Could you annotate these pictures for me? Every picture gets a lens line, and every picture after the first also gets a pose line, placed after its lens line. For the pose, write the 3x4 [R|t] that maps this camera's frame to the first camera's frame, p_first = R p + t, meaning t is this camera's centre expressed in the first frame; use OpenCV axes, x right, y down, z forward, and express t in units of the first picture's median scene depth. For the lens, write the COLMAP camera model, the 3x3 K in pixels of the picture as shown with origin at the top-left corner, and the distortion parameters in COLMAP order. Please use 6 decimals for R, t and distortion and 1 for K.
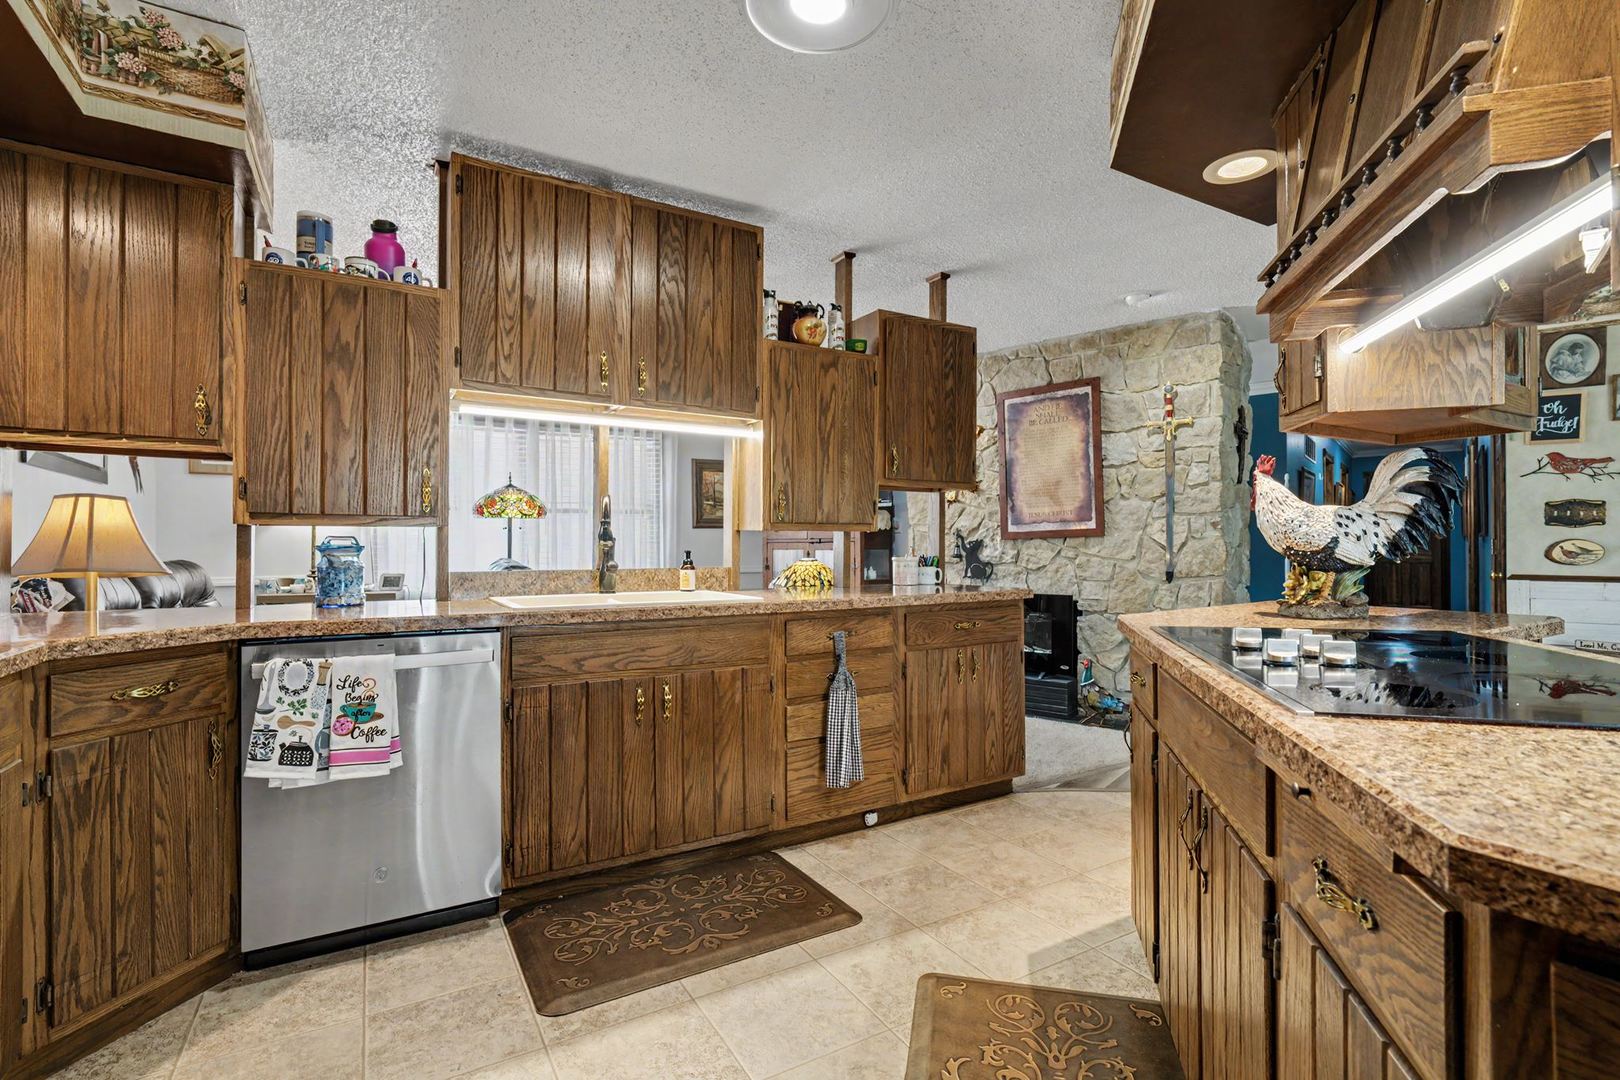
lens RADIAL K [[748.0, 0, 810.5], [0, 748.0, 543.5], [0, 0, 1]] dist [-0.002466, -0.000289]
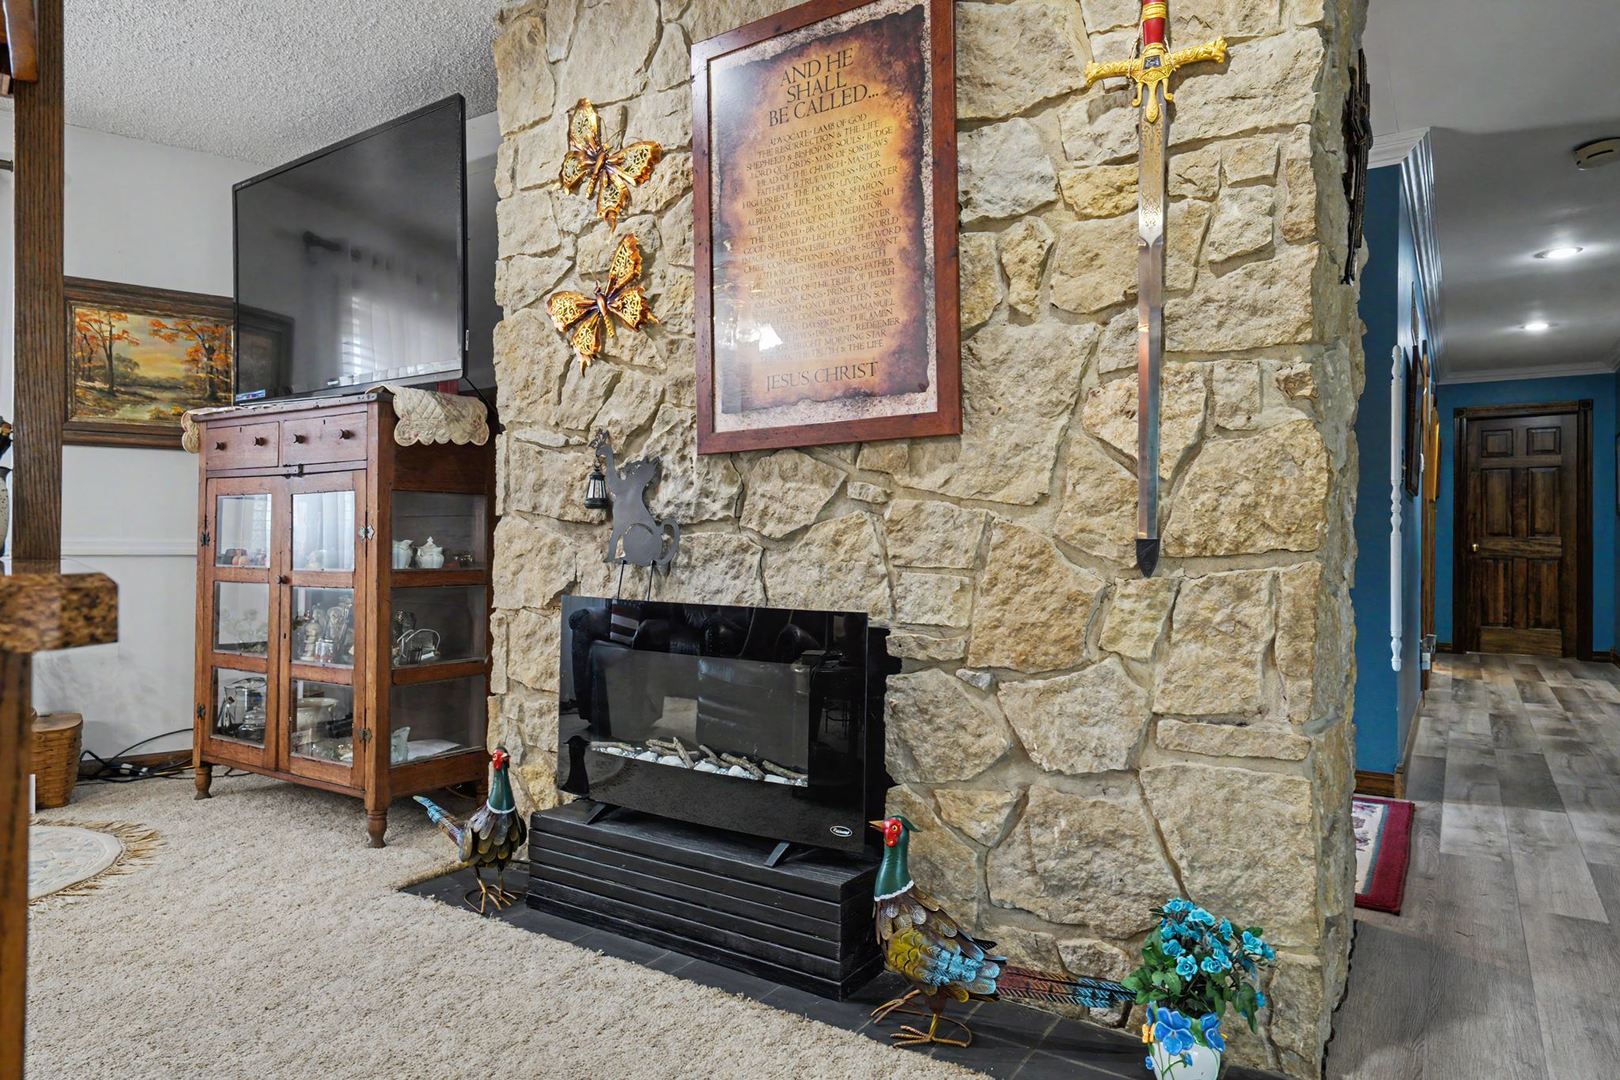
lens RADIAL K [[985.3, 0, 809.2], [0, 985.3, 536.2], [0, 0, 1]] dist [0.017541, 0.001952]
pose [[0.993141, 0.011754, 0.116328, 0.274441], [-0.011592, 0.999931, -0.002065, 0.036599], [-0.116344, 0.000703, 0.993209, 0.570418]]
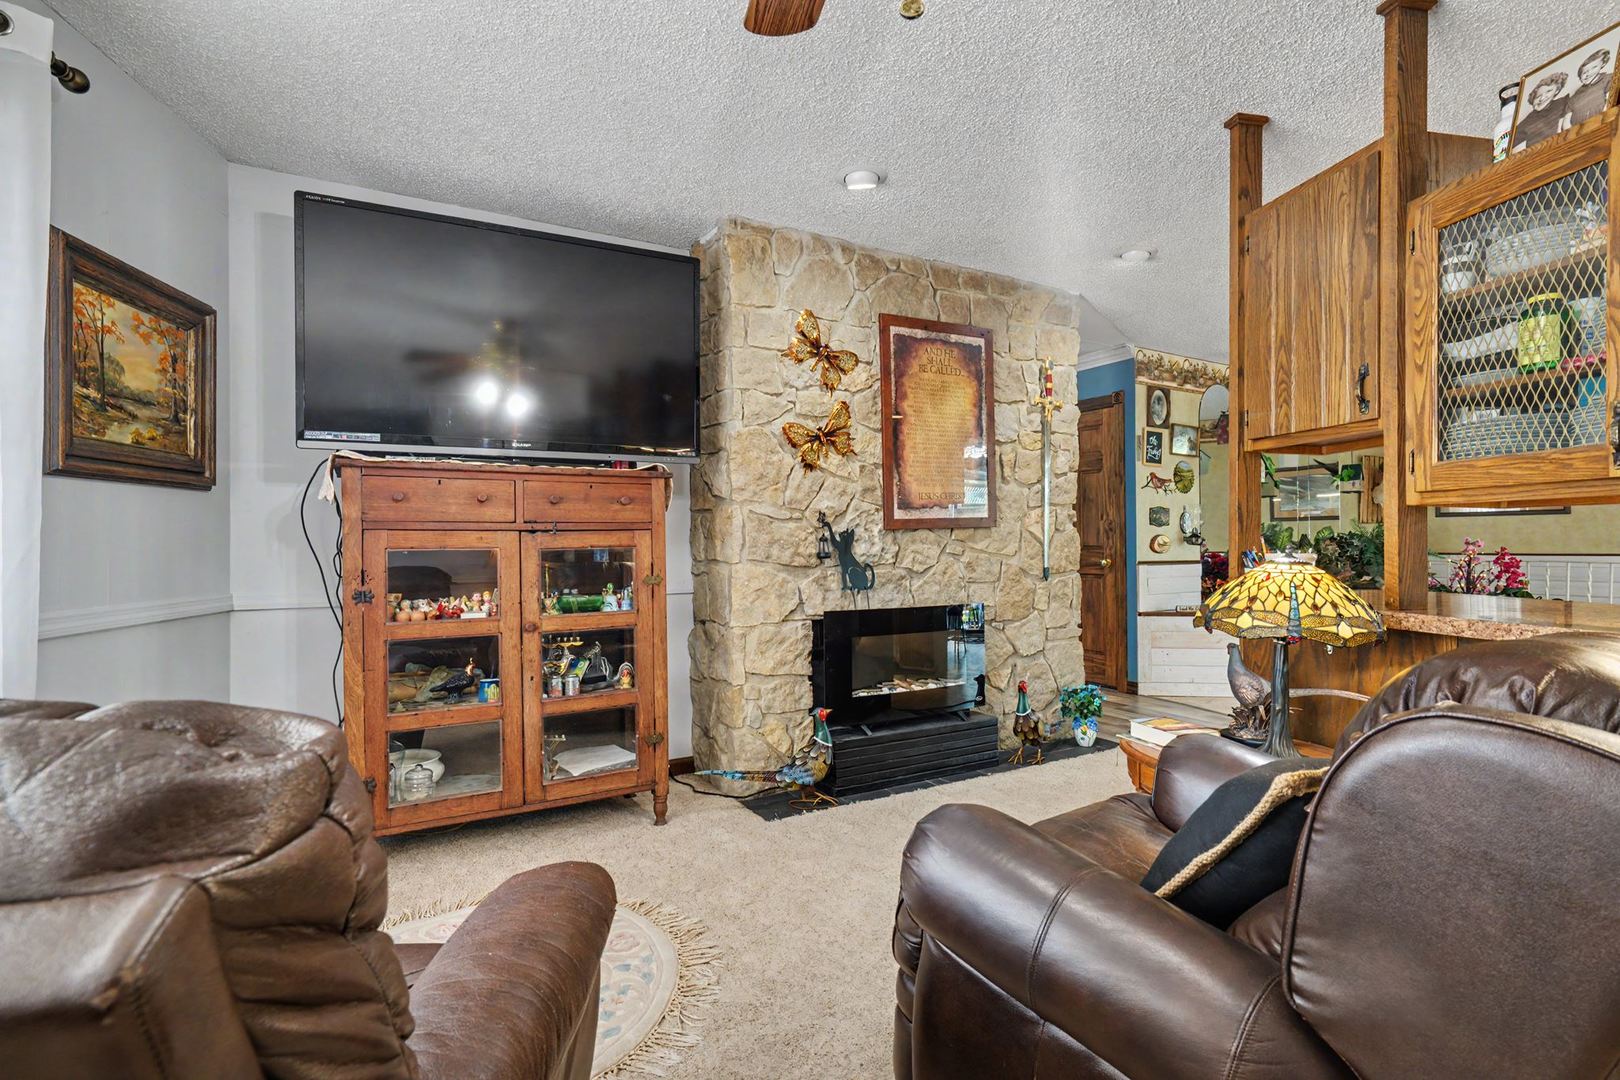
lens RADIAL K [[748.0, 0, 812.2], [0, 748.0, 539.3], [0, 0, 1]] dist [-0.002466, -0.000289]
pose [[0.365205, 0.005250, 0.930912, -0.433620], [0.002110, 0.999977, -0.006467, 0.008183], [-0.930925, 0.004326, 0.365185, 0.882242]]
